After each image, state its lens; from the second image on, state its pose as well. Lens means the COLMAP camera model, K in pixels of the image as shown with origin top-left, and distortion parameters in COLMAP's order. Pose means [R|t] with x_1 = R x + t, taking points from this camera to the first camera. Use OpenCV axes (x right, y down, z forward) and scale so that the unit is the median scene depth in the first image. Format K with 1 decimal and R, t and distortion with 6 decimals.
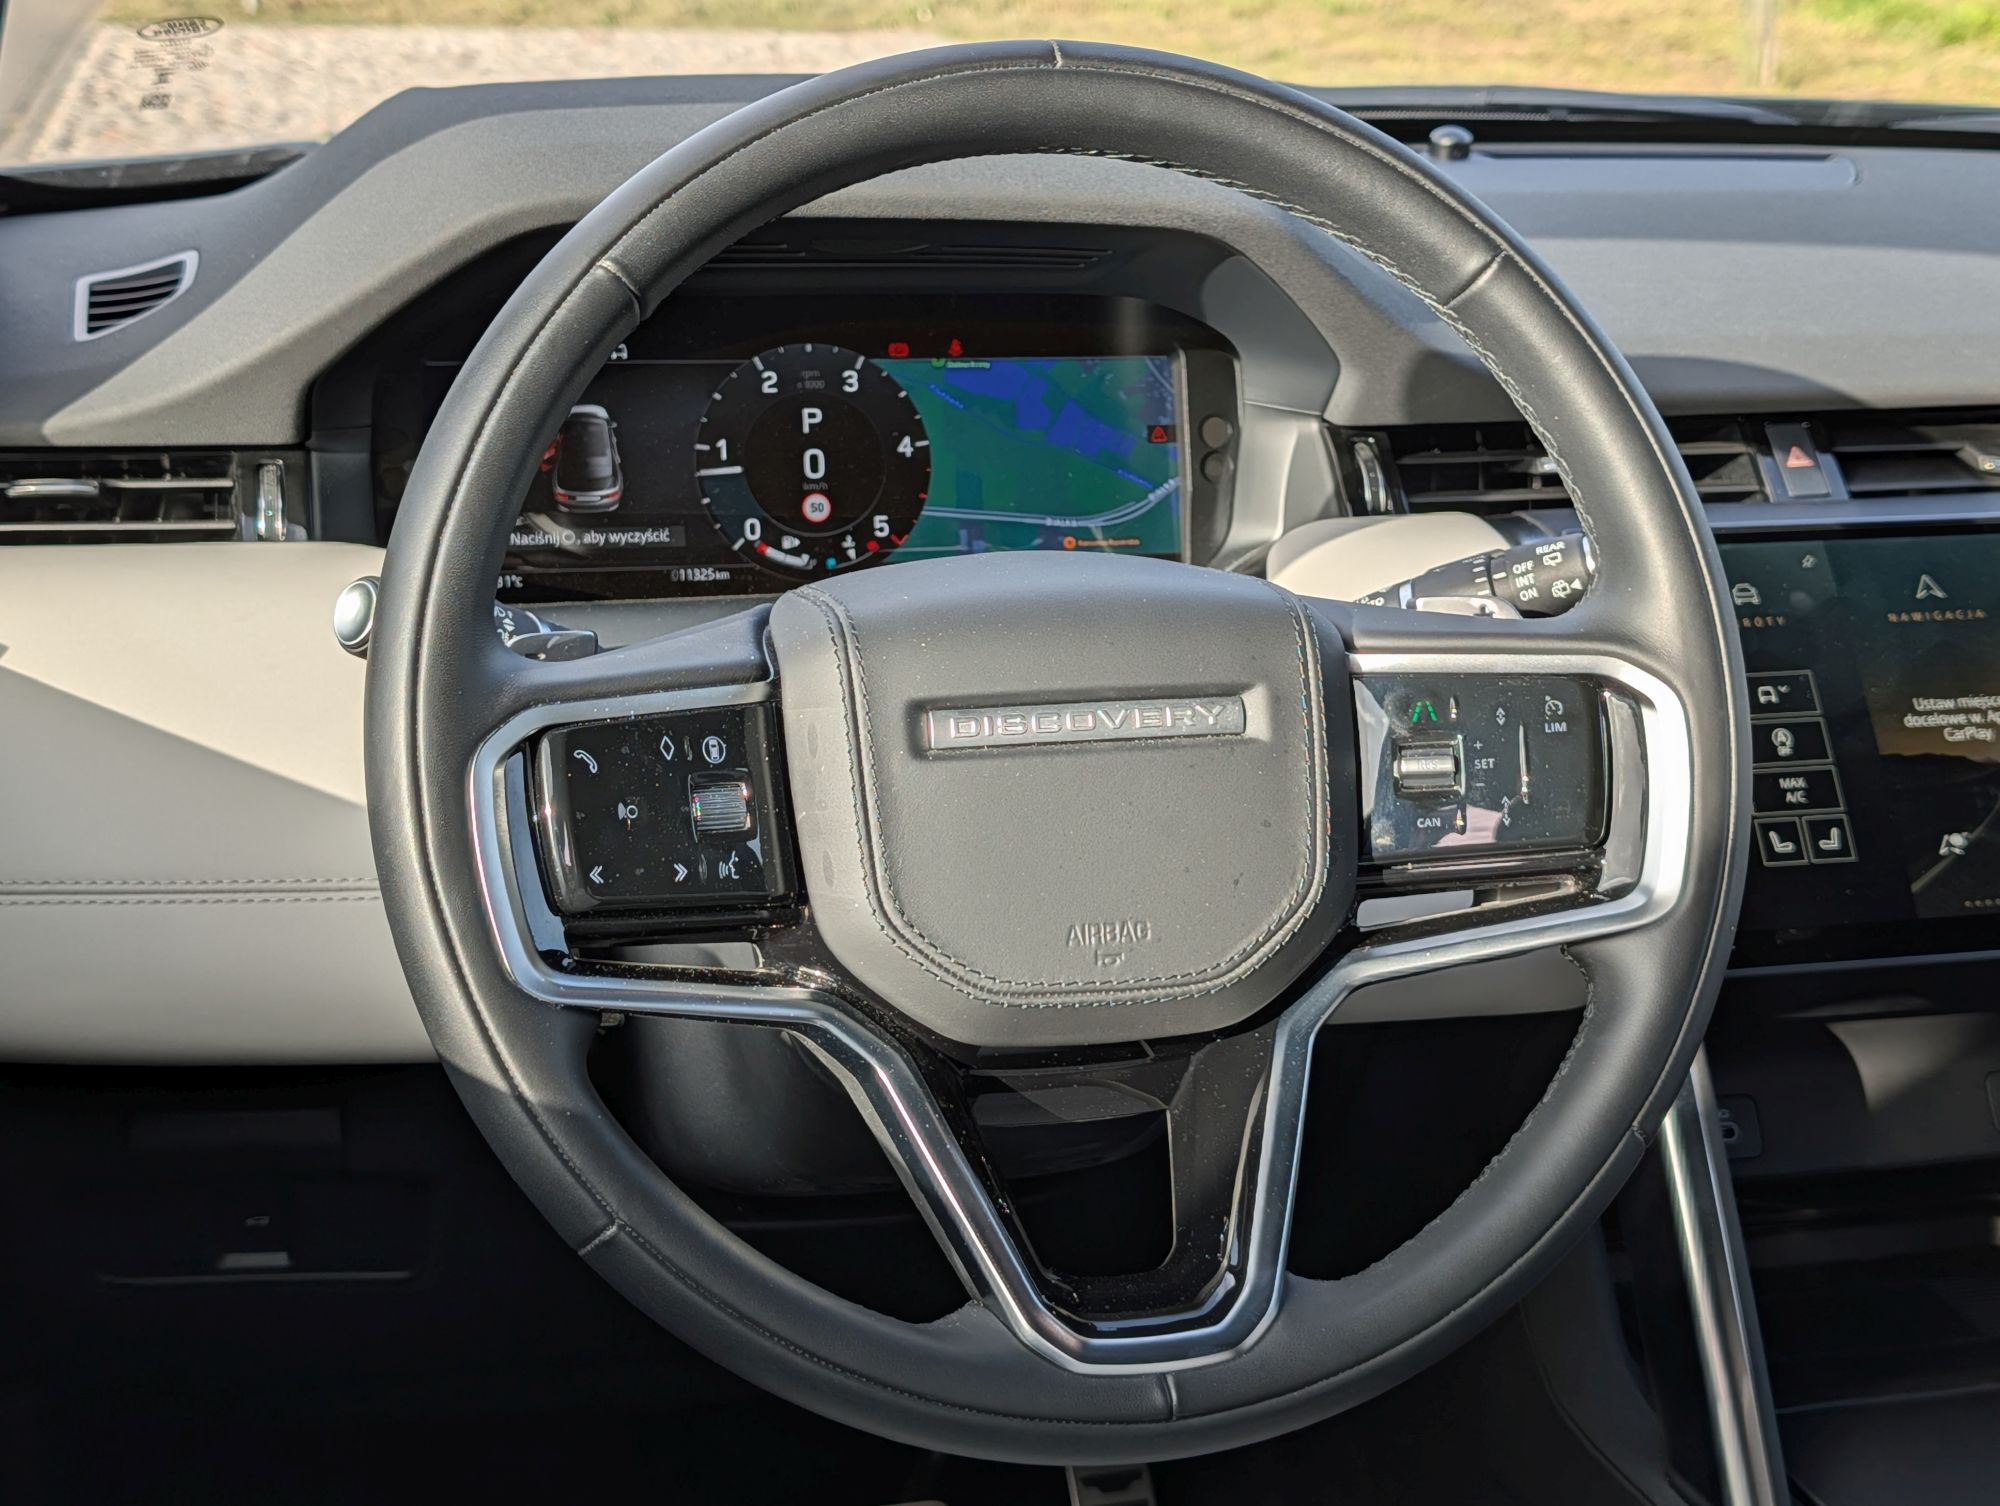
lens RADIAL K [[3163.5, 0, 1034.0], [0, 3163.5, 657.1], [0, 0, 1]] dist [0.314713, -2.019955]
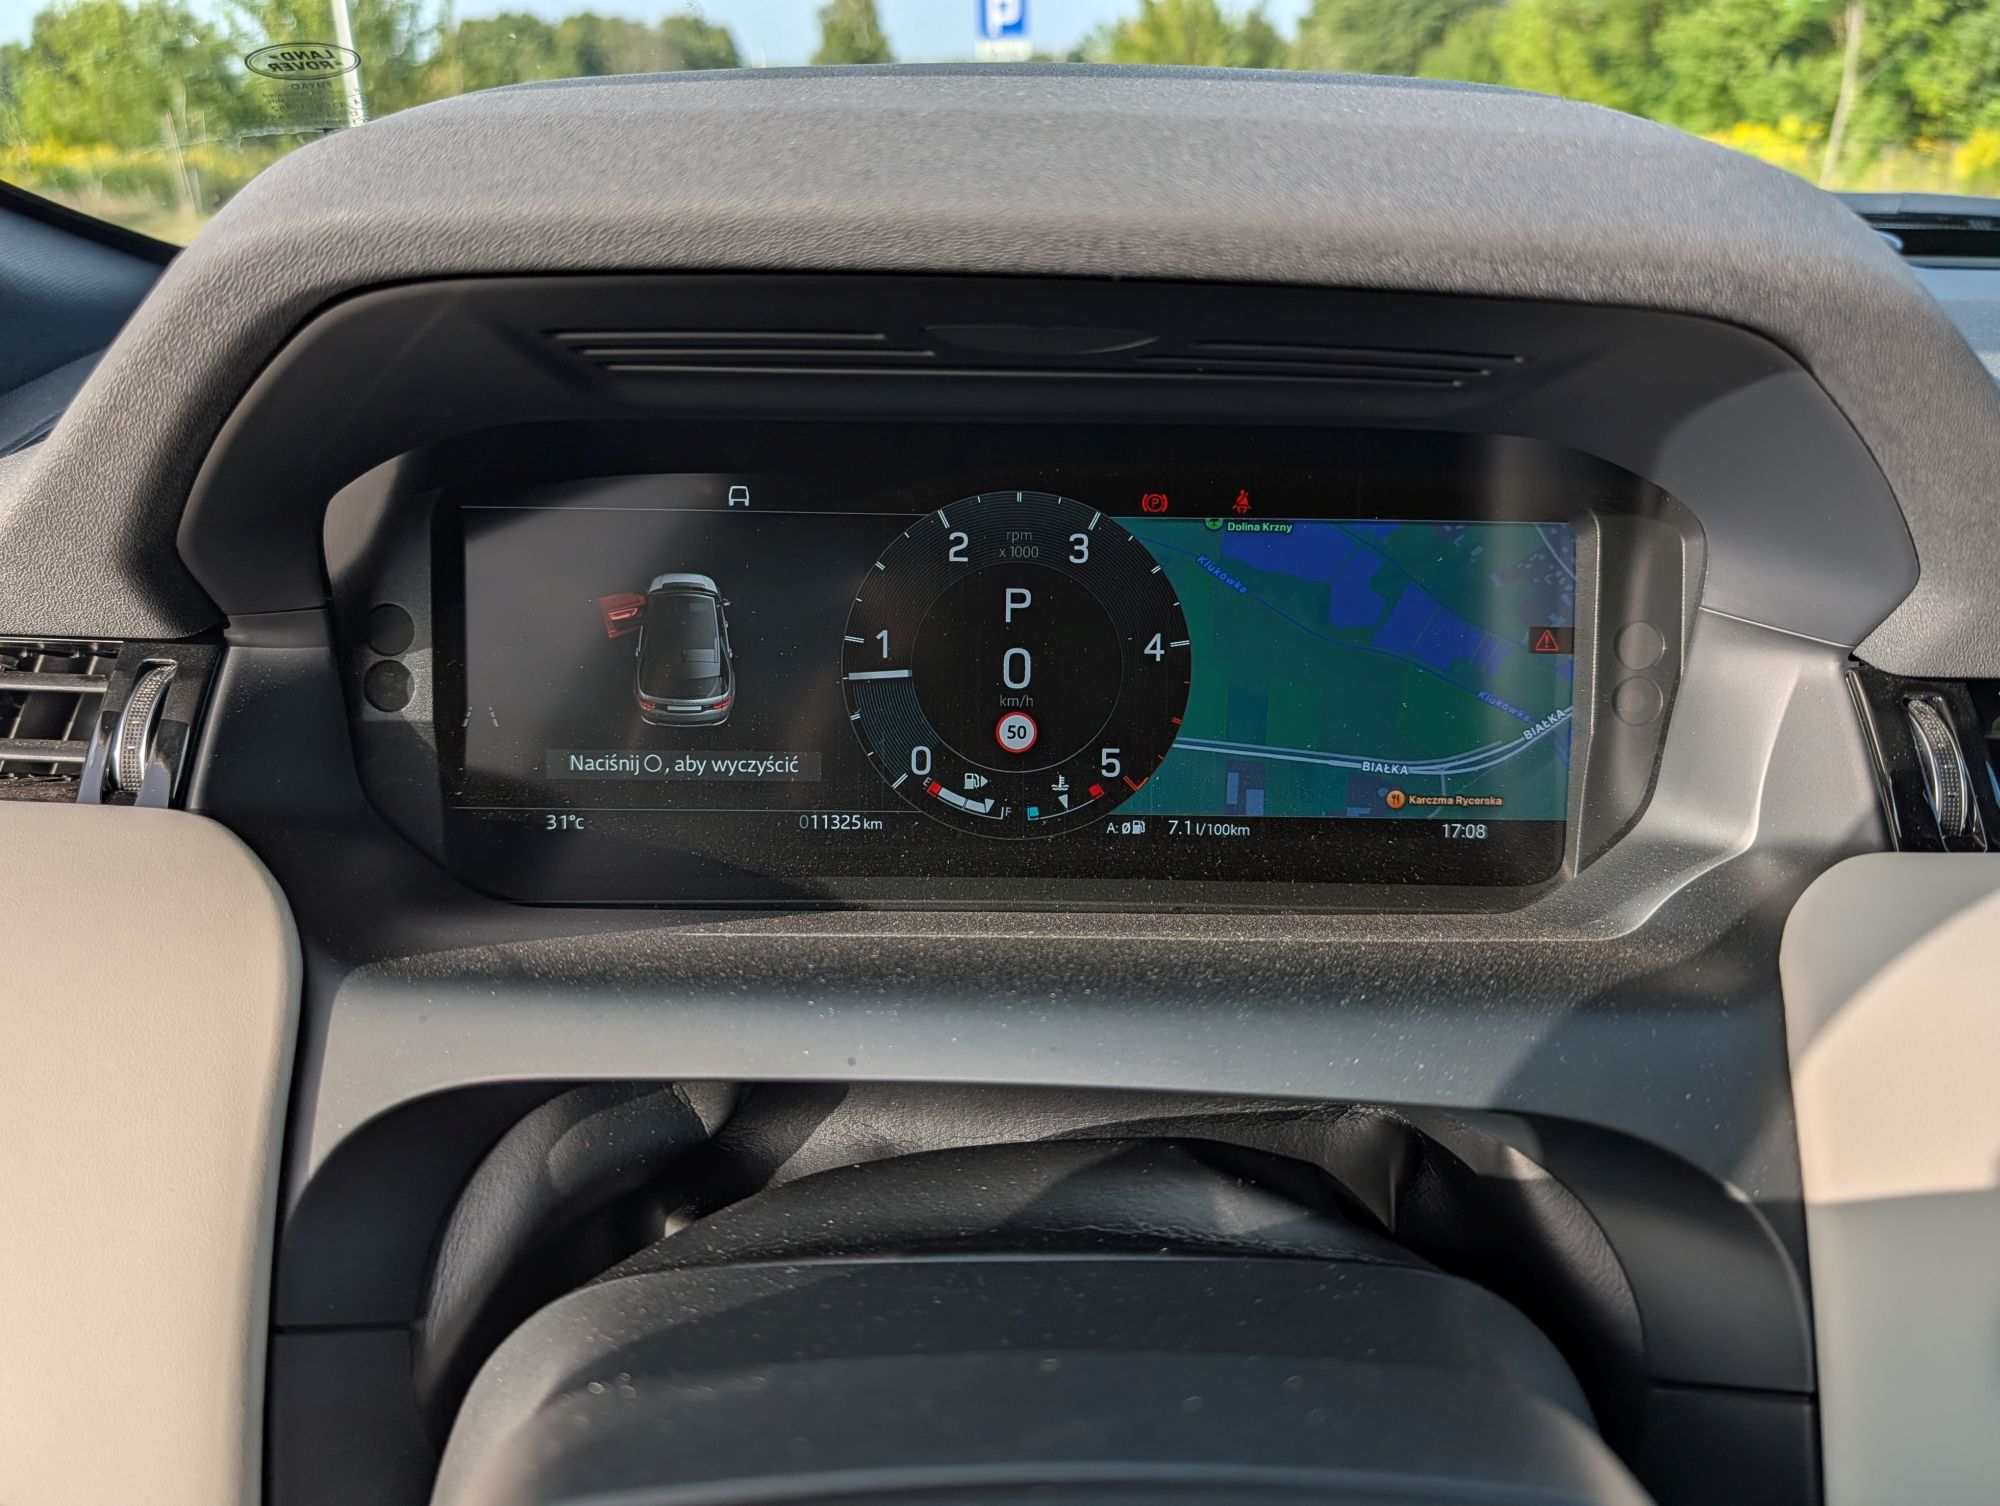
lens RADIAL K [[1484.1, 0, 1002.4], [0, 1484.1, 721.1], [0, 0, 1]] dist [0.070506, -0.133854]
pose [[0.969908, 0.077711, -0.230735, 0.002685], [-0.051992, 0.991942, 0.115533, -0.094494], [0.237854, -0.100060, 0.966133, 0.752001]]
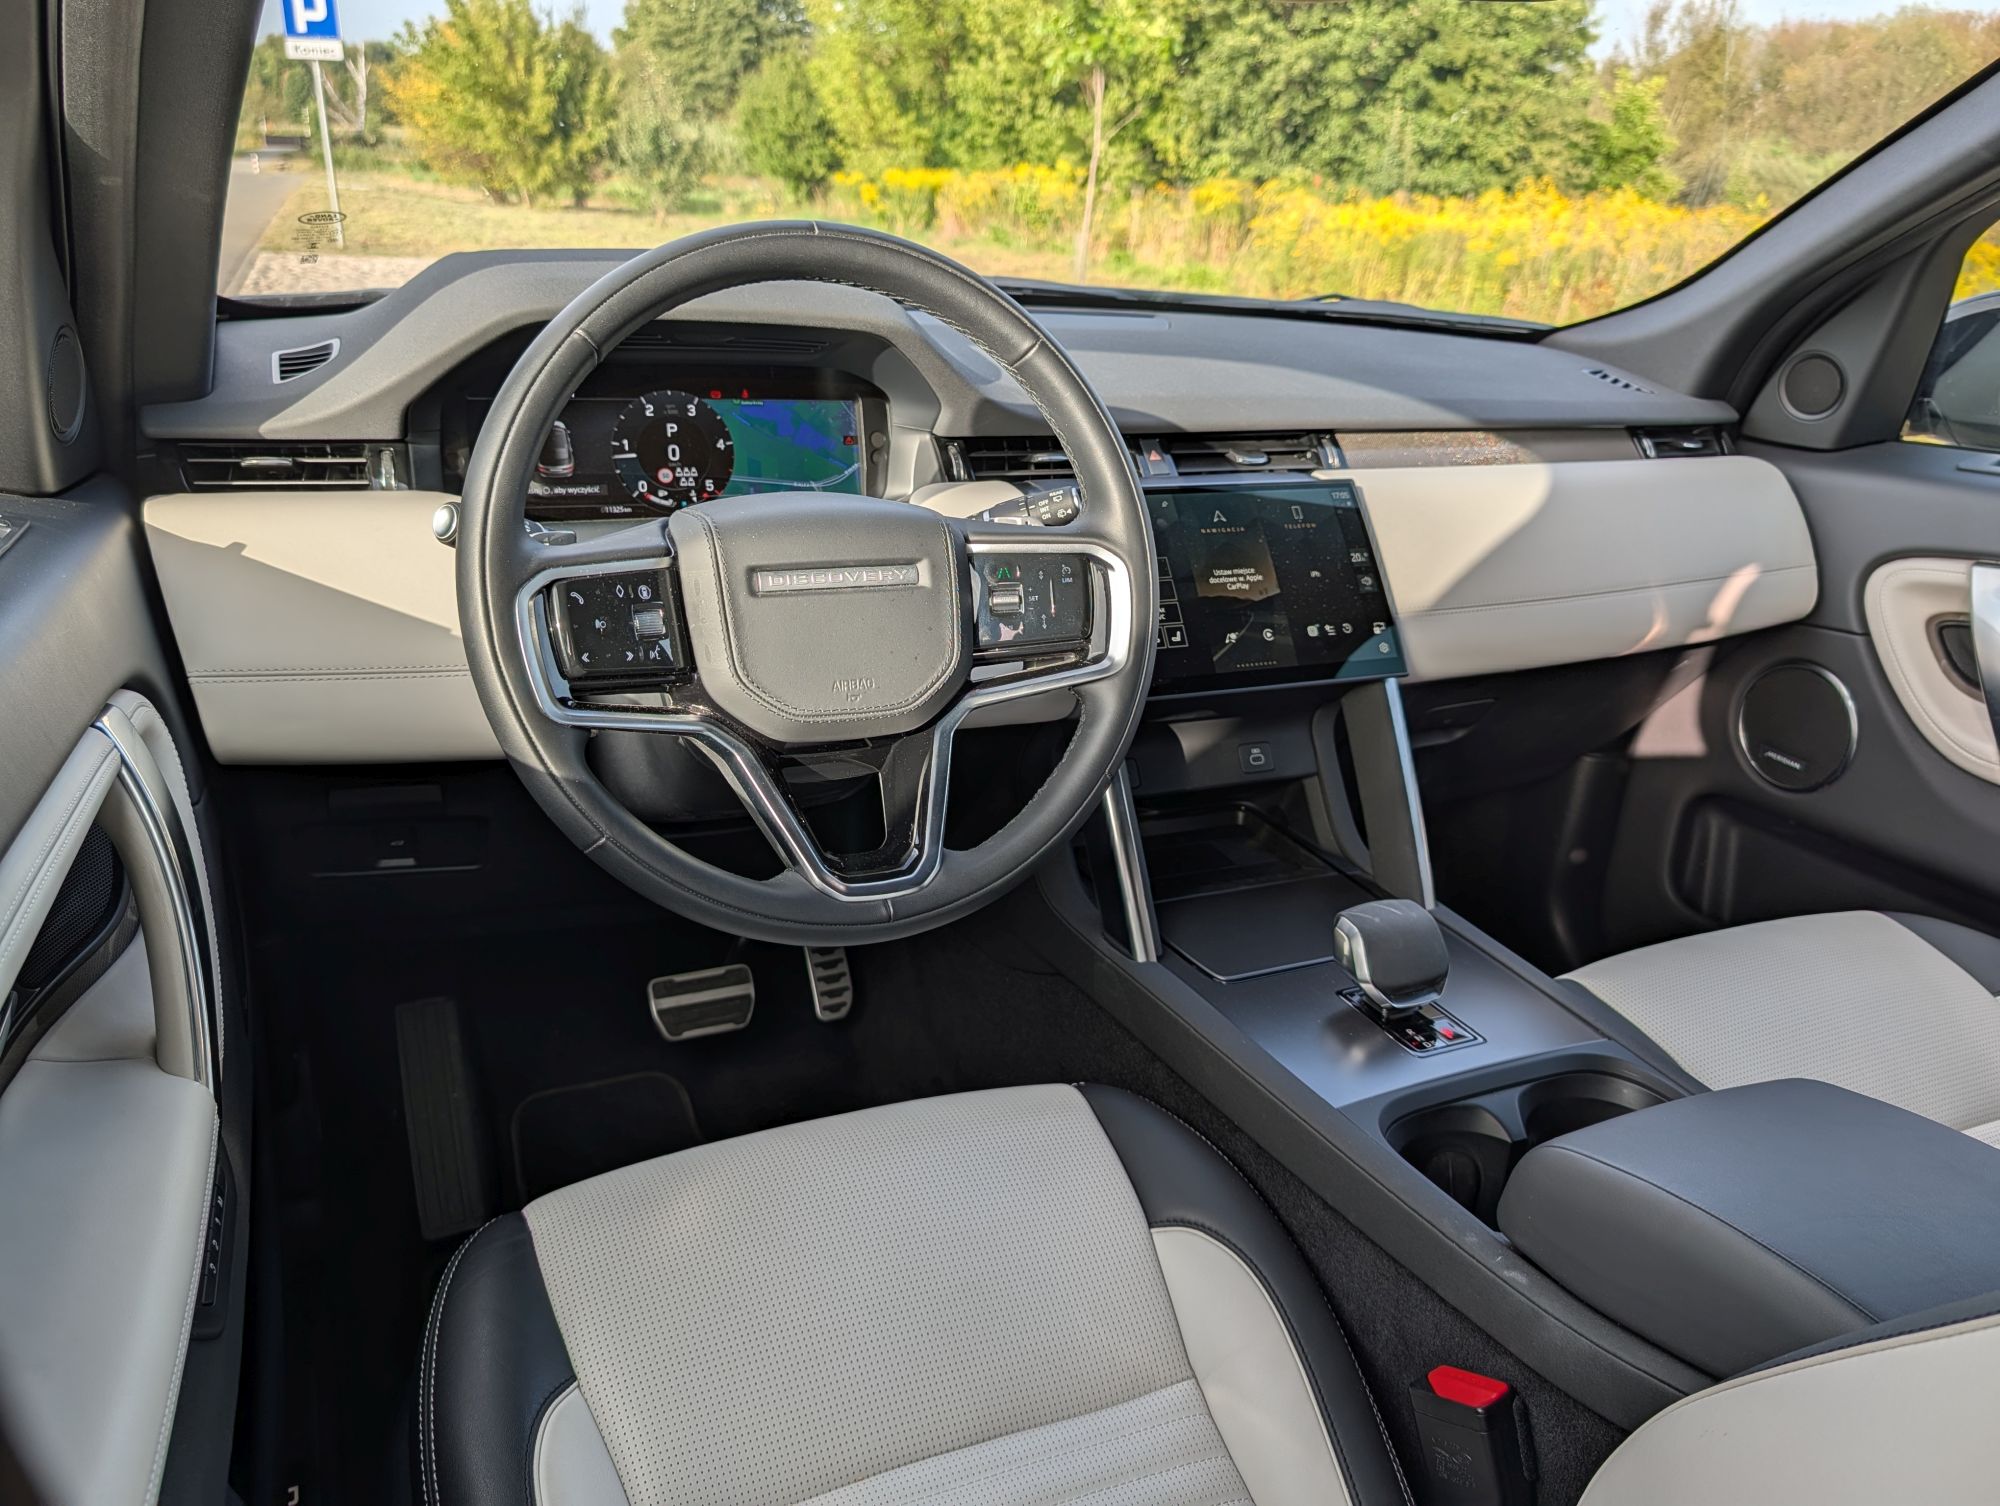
lens RADIAL K [[1464.1, 0, 1004.4], [0, 1464.1, 727.0], [0, 0, 1]] dist [-0.011454, -0.009630]
pose [[0.984545, -0.023252, 0.173580, -0.031734], [0.004533, 0.994198, 0.107467, 0.012119], [-0.175071, -0.105019, 0.978939, 0.069295]]
